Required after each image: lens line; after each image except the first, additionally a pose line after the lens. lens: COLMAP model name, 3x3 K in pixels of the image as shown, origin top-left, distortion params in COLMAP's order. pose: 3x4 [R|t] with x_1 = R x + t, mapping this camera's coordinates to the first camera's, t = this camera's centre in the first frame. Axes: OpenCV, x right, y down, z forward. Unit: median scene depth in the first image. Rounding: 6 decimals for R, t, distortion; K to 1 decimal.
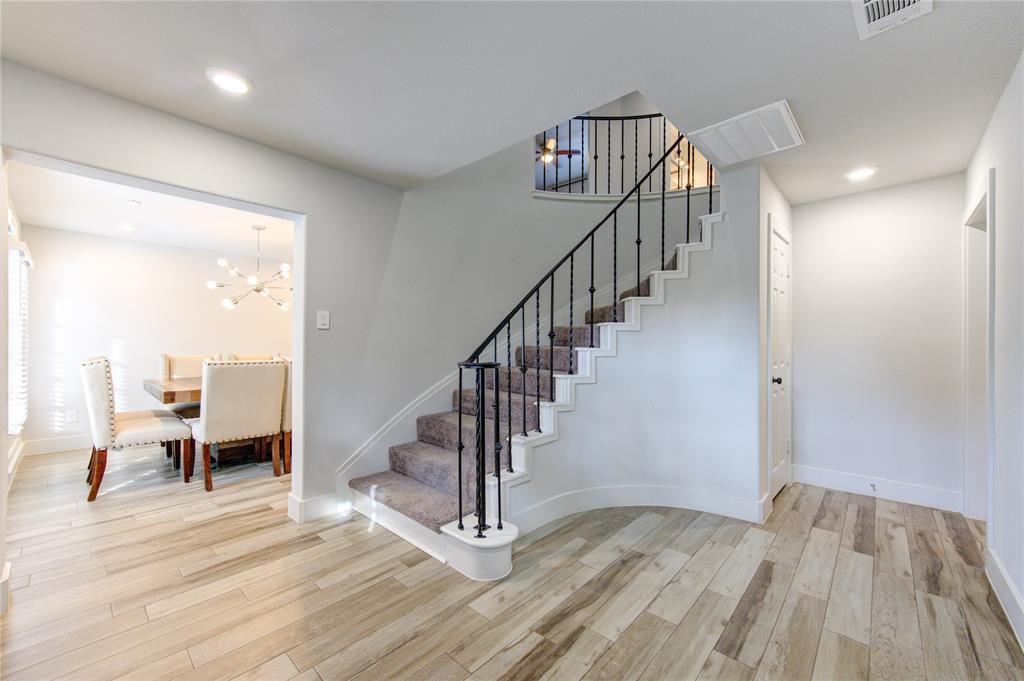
lens RADIAL K [[408.7, 0, 517.3], [0, 408.7, 346.4], [0, 0, 1]] dist [0.001020, -0.000121]
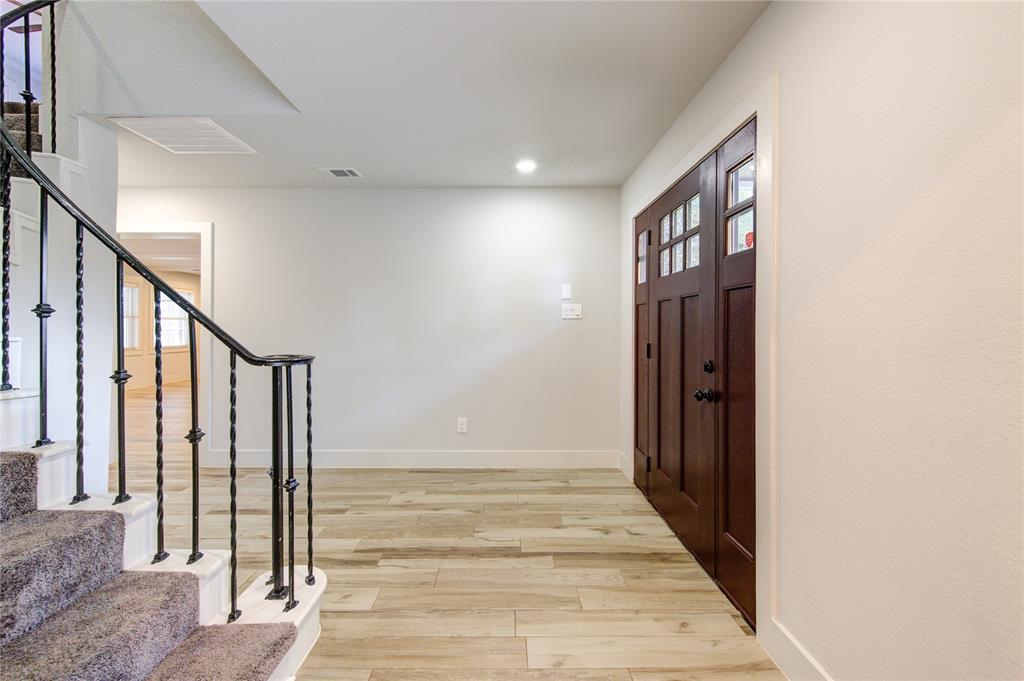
lens RADIAL K [[408.7, 0, 517.1], [0, 408.7, 331.0], [0, 0, 1]] dist [0.001020, -0.000121]
pose [[-0.692123, -0.012423, 0.721672, -1.104067], [-0.010150, 0.999921, 0.007478, -0.019480], [-0.721708, -0.002149, -0.692195, 1.517306]]
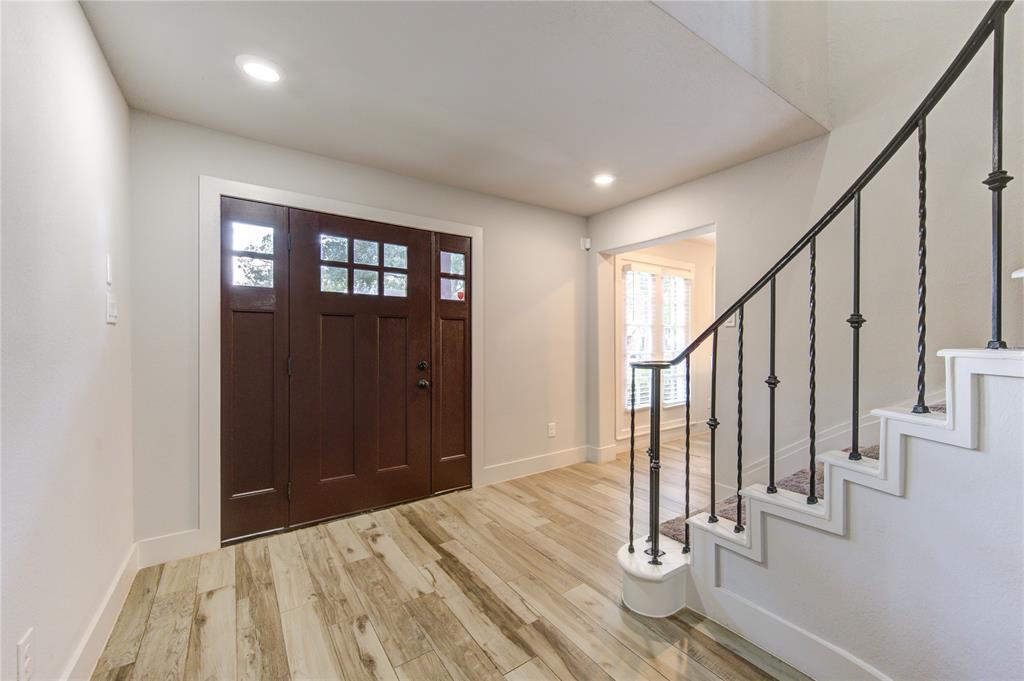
lens RADIAL K [[408.7, 0, 544.5], [0, 408.7, 342.6], [0, 0, 1]] dist [0.001020, -0.000121]
pose [[-0.198221, 0.000223, -0.980157, 1.043421], [0.007895, 0.999968, -0.001369, -0.008828], [0.980125, -0.008010, -0.198217, 1.205059]]
